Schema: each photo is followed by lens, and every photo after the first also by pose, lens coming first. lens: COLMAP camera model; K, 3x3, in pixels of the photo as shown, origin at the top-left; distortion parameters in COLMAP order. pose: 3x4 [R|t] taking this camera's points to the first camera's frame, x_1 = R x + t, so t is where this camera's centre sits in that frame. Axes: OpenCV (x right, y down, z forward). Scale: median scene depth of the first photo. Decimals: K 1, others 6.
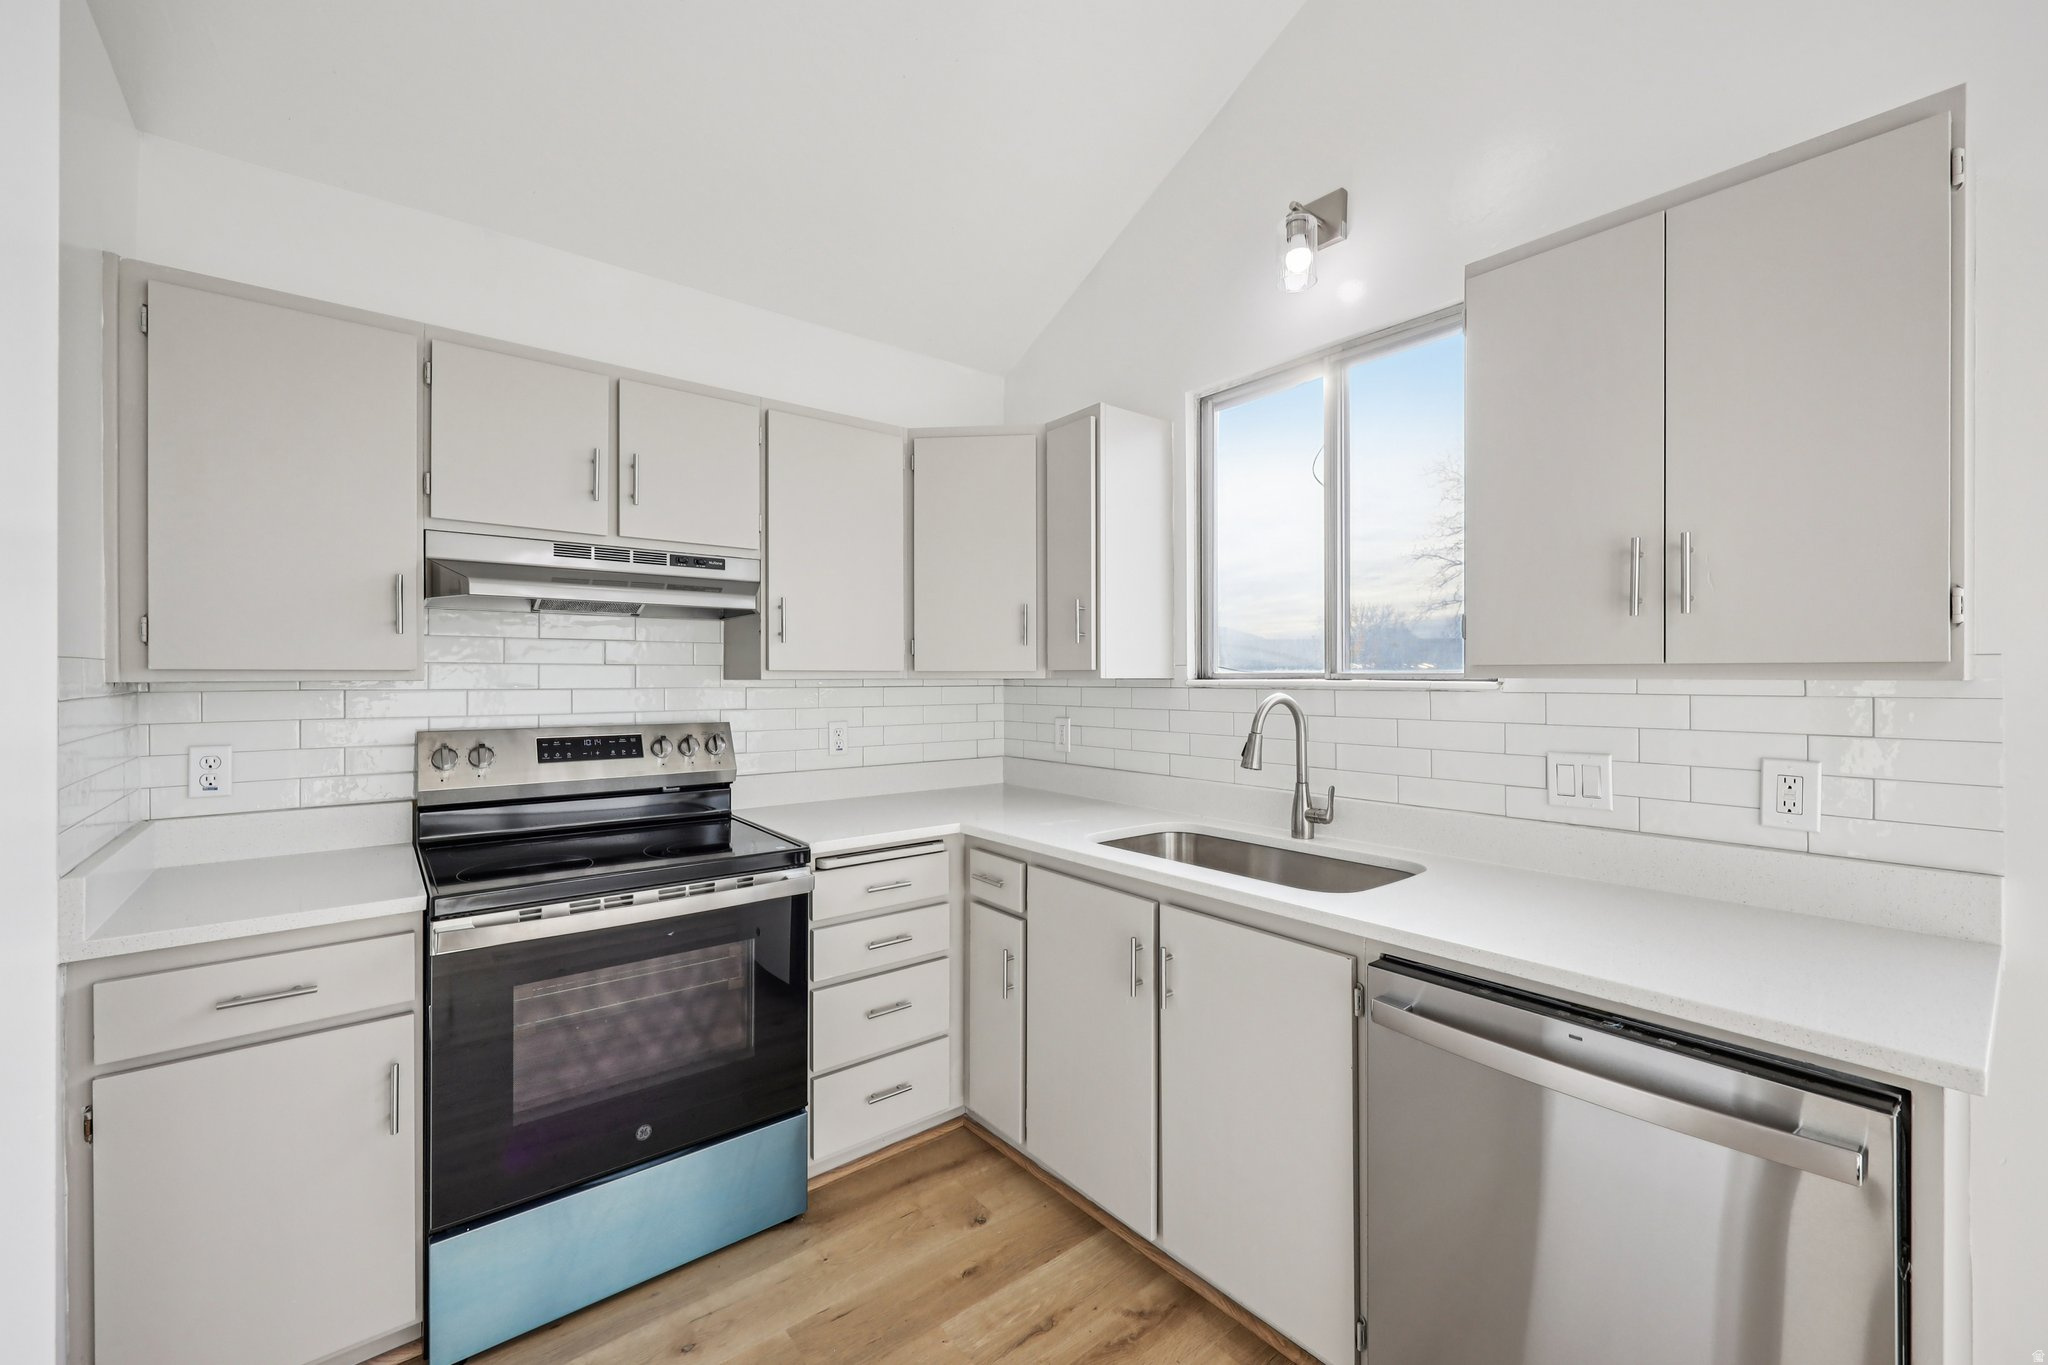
lens RADIAL K [[822.8, 0, 1016.8], [0, 822.8, 674.4], [0, 0, 1]] dist [-0.002036, 0.000264]
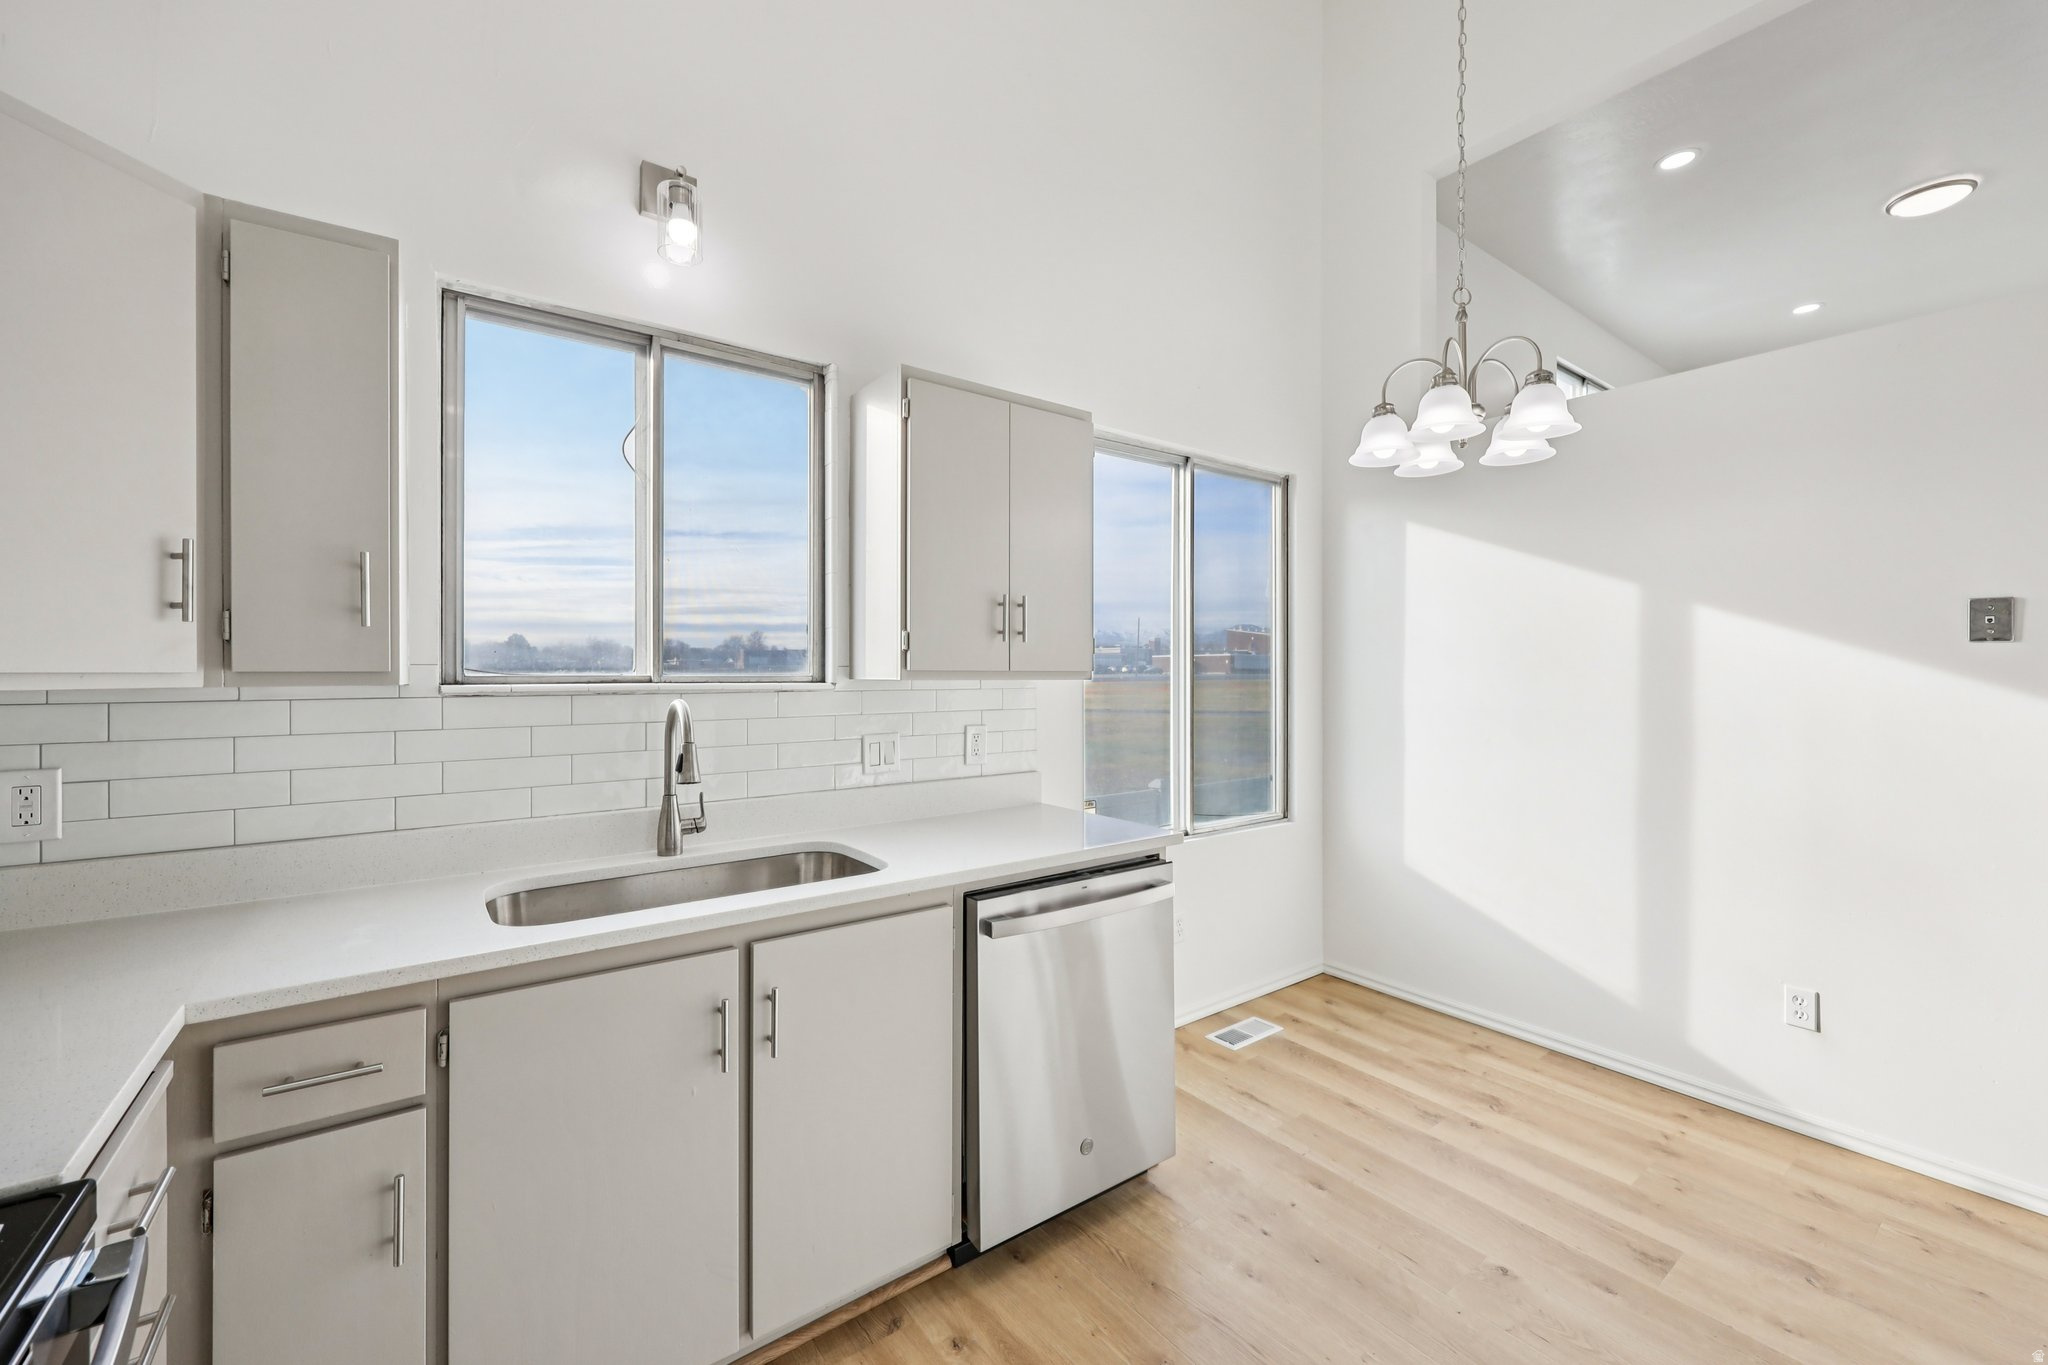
lens RADIAL K [[822.8, 0, 1024.9], [0, 822.8, 670.9], [0, 0, 1]] dist [-0.002036, 0.000264]
pose [[0.036939, 0.003132, 0.999313, -0.807712], [-0.001855, 0.999994, -0.003065, -0.007381], [-0.999316, -0.001740, 0.036944, 0.817282]]
